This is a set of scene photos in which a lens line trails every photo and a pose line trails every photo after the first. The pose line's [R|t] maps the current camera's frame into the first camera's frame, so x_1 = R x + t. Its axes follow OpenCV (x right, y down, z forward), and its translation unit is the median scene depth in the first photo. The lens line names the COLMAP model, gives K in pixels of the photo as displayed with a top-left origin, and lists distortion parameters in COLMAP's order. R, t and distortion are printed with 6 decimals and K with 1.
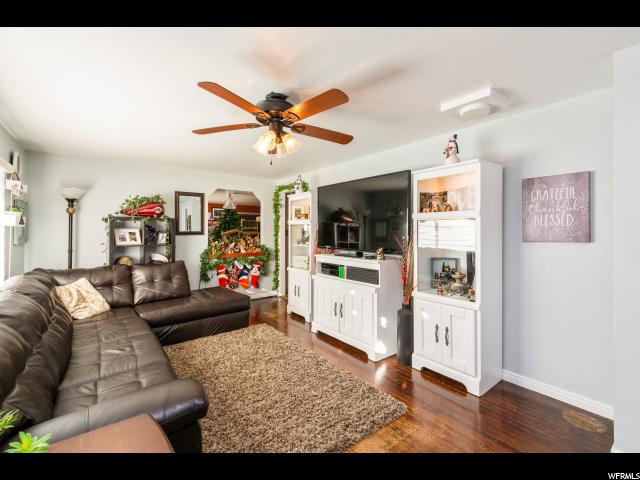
lens RADIAL K [[284.6, 0, 320.1], [0, 284.6, 229.8], [0, 0, 1]] dist [0.000141, -0.000319]
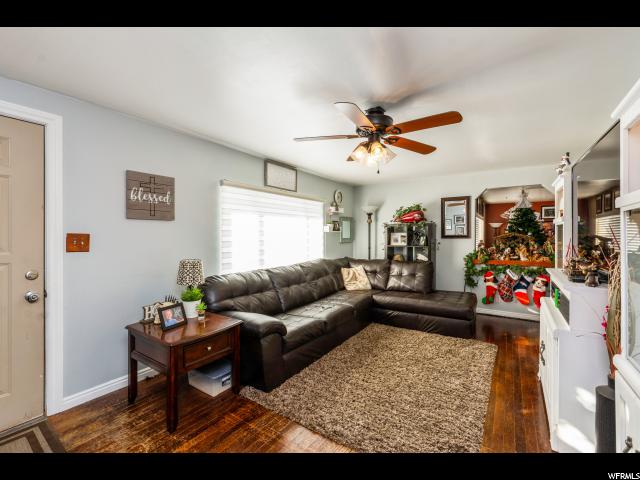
lens RADIAL K [[284.3, 0, 318.8], [0, 284.3, 234.2], [0, 0, 1]] dist [-0.001340, -0.000870]
pose [[0.310890, -0.002731, -0.950442, 0.446349], [0.005315, 0.999985, -0.001135, 0.001852], [0.950431, -0.004699, 0.310900, 0.252638]]
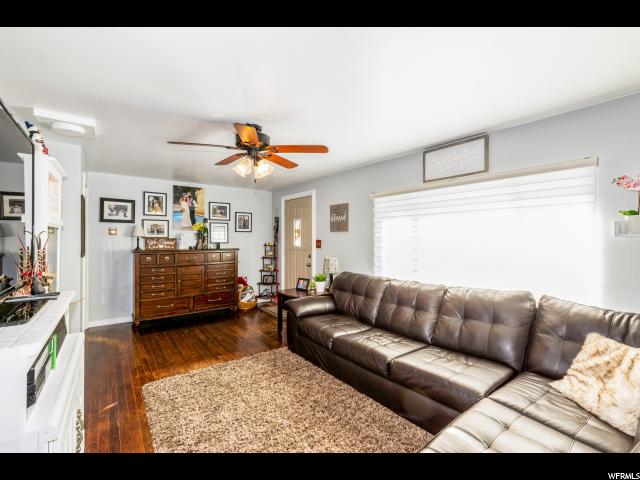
lens RADIAL K [[274.8, 0, 308.0], [0, 274.8, 238.3], [0, 0, 1]] dist [0.000059, -0.000099]
pose [[-0.999492, -0.001902, 0.031825, -0.227432], [-0.002047, 0.999988, -0.004519, -0.003565], [-0.031817, -0.004582, -0.999483, 1.163971]]
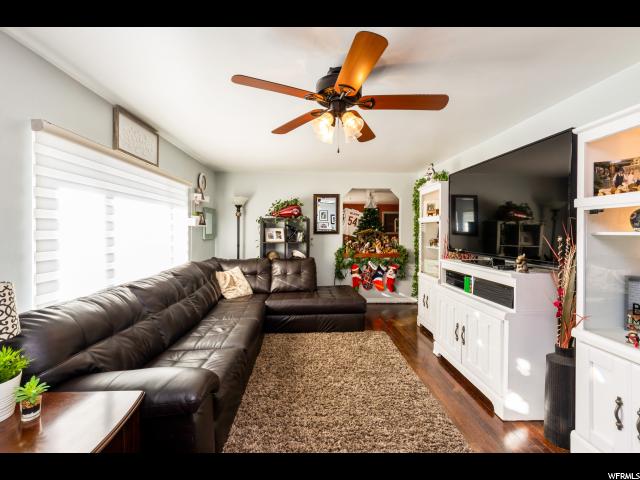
lens RADIAL K [[284.3, 0, 318.8], [0, 284.3, 234.2], [0, 0, 1]] dist [-0.001340, -0.000870]
pose [[0.815810, 0.007019, -0.578278, 0.162340], [-0.000056, 0.999927, 0.012058, 0.006630], [0.578320, -0.009805, 0.815751, 0.141924]]
